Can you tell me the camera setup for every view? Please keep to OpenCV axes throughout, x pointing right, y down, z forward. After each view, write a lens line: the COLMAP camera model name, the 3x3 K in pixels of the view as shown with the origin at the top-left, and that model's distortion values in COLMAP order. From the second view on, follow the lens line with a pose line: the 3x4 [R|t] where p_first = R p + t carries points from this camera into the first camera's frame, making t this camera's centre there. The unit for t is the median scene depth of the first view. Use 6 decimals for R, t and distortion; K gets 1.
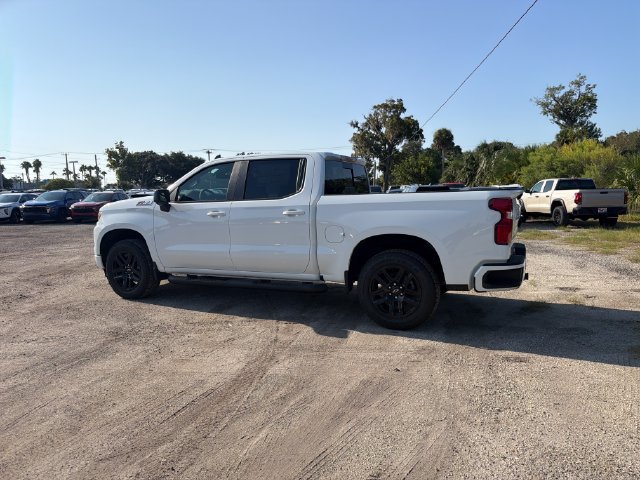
lens RADIAL K [[451.6, 0, 315.1], [0, 451.6, 239.9], [0, 0, 1]] dist [0.071351, -0.090323]
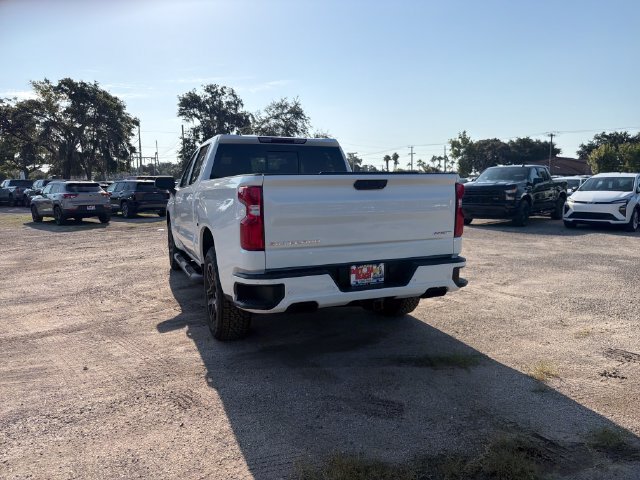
lens RADIAL K [[451.6, 0, 317.6], [0, 451.6, 240.0], [0, 0, 1]] dist [0.071351, -0.090323]
pose [[0.741211, 0.087072, -0.665601, 0.107503], [-0.070254, 0.996169, 0.052081, -0.005606], [0.667585, 0.008158, 0.744488, 0.058249]]
